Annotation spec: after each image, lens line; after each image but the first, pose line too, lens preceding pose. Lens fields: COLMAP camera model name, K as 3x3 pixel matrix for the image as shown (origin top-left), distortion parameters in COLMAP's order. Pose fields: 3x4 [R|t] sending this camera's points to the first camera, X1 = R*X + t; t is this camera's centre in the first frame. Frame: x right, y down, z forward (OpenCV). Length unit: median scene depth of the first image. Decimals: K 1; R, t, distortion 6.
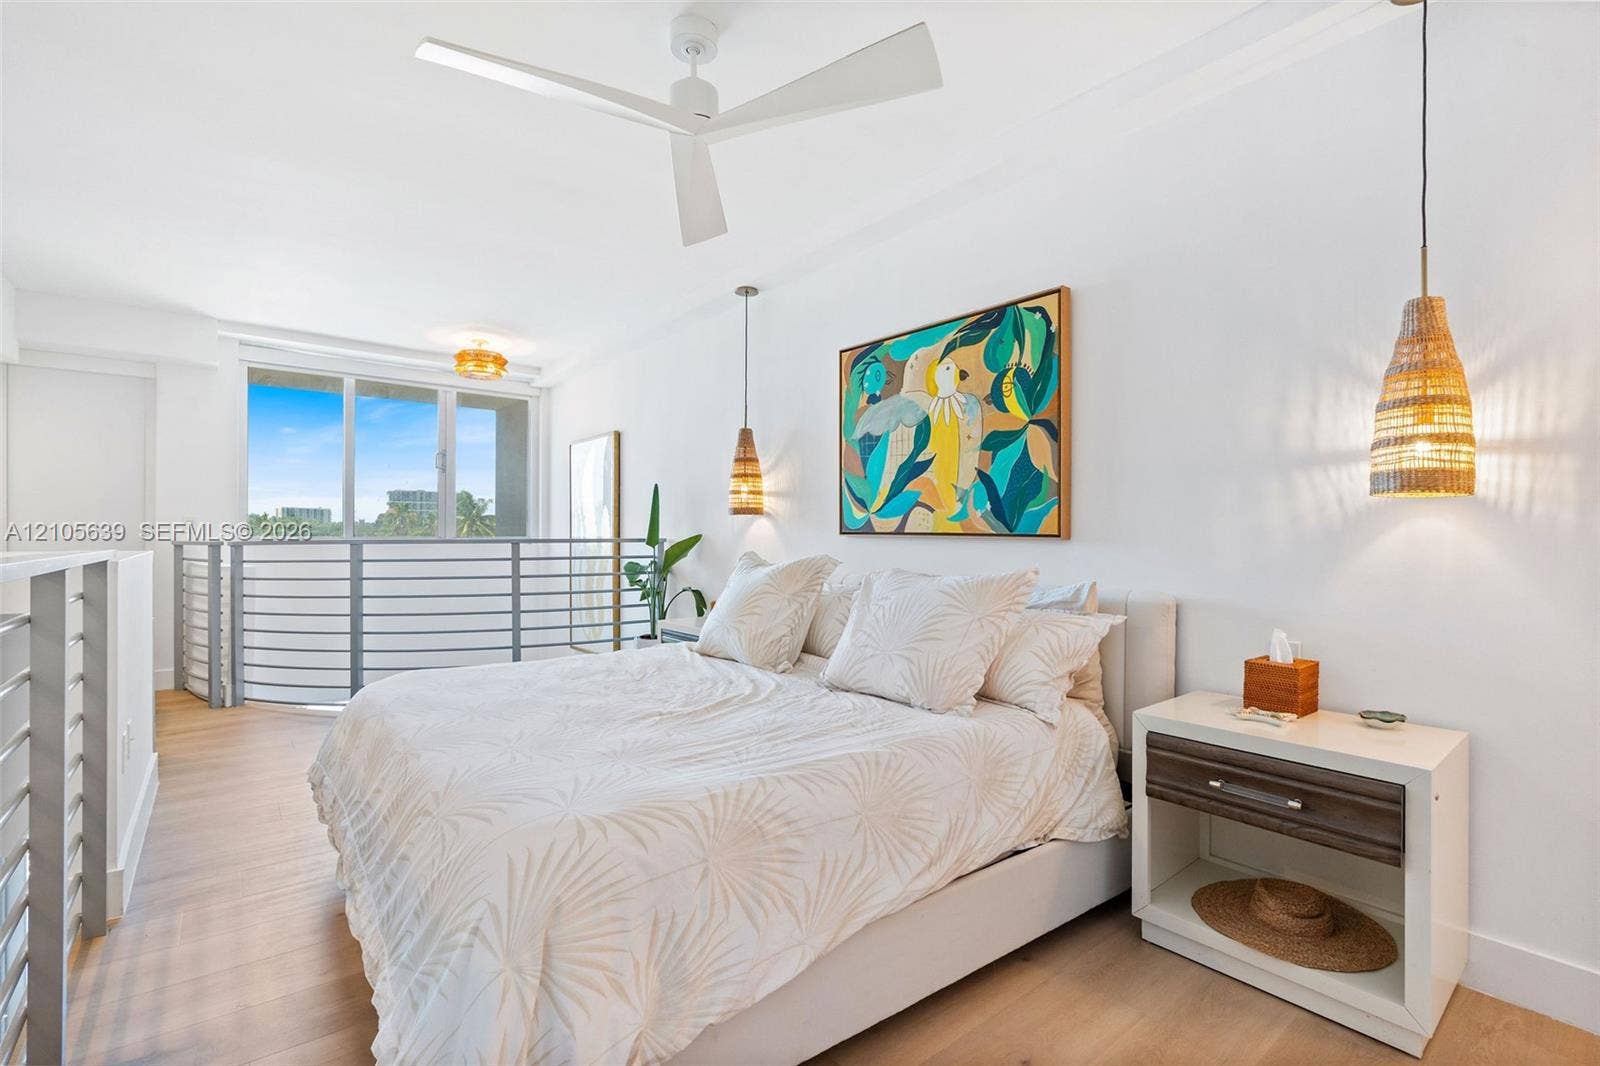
lens RADIAL K [[727.6, 0, 799.9], [0, 727.6, 539.7], [0, 0, 1]] dist [-0.005994, 0.000099]
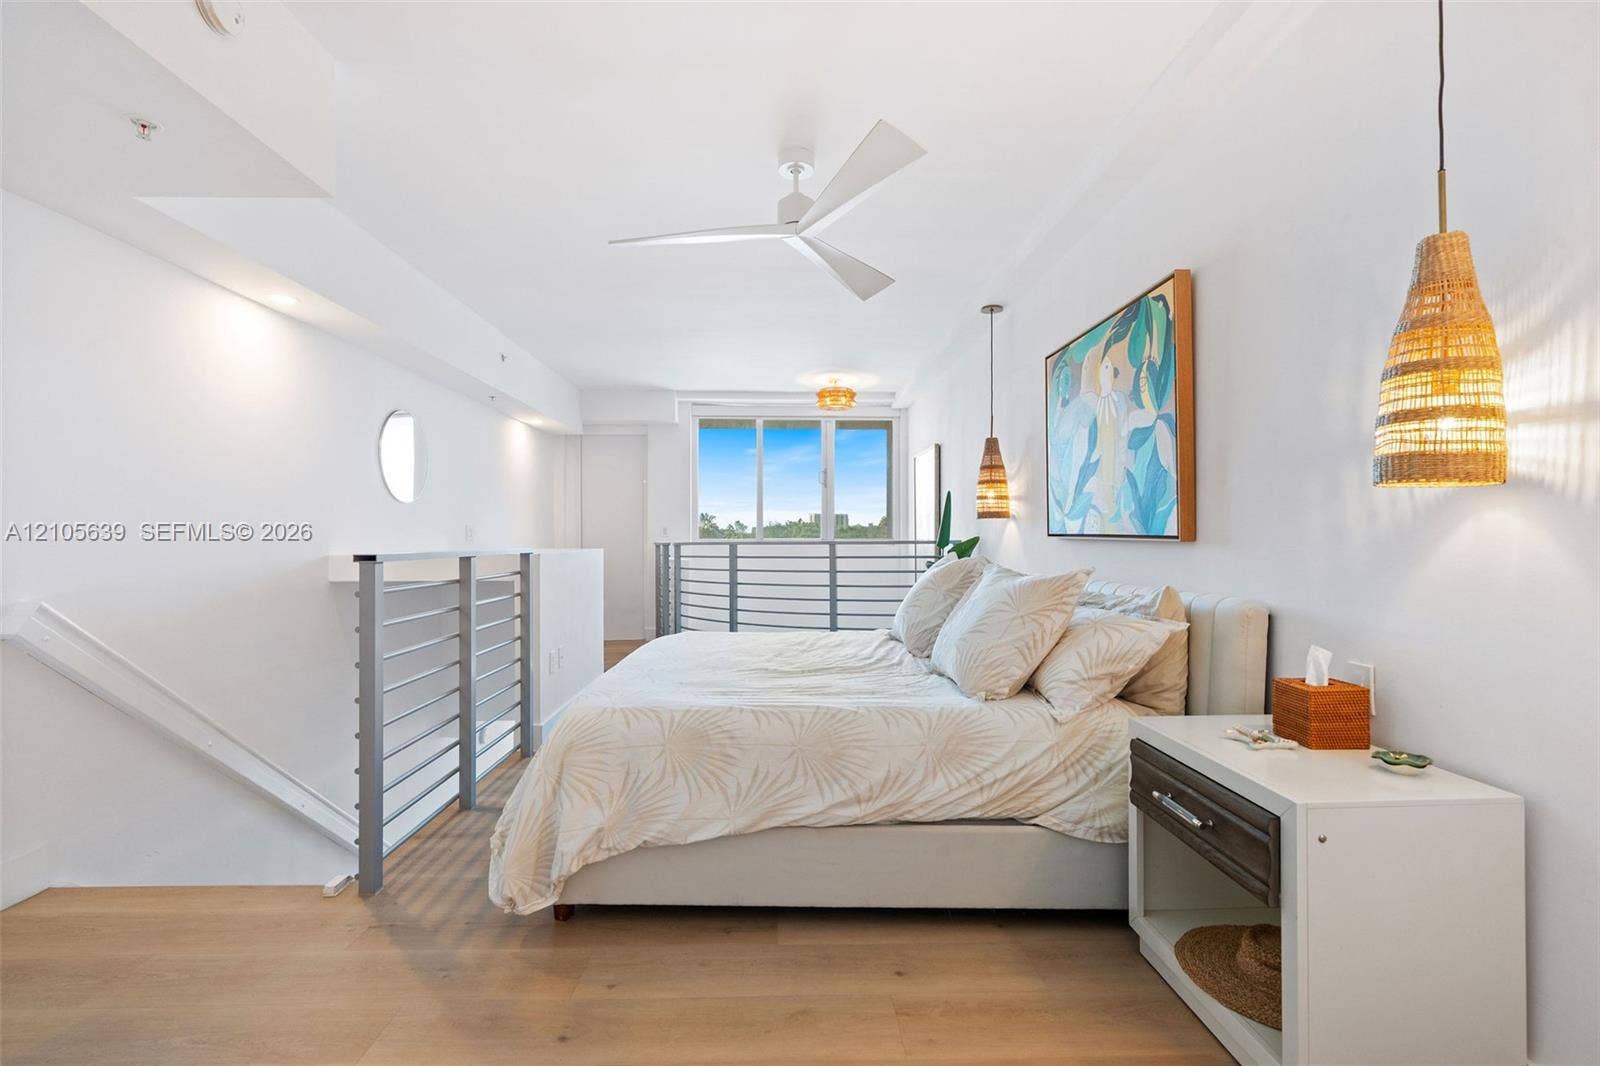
lens RADIAL K [[728.0, 0, 795.0], [0, 728.0, 542.2], [0, 0, 1]] dist [-0.000011, 0.000860]
pose [[0.795527, 0.000645, -0.605918, 0.504471], [-0.000266, 1.000000, 0.000716, 0.000563], [0.605919, -0.000408, 0.795526, -0.039589]]
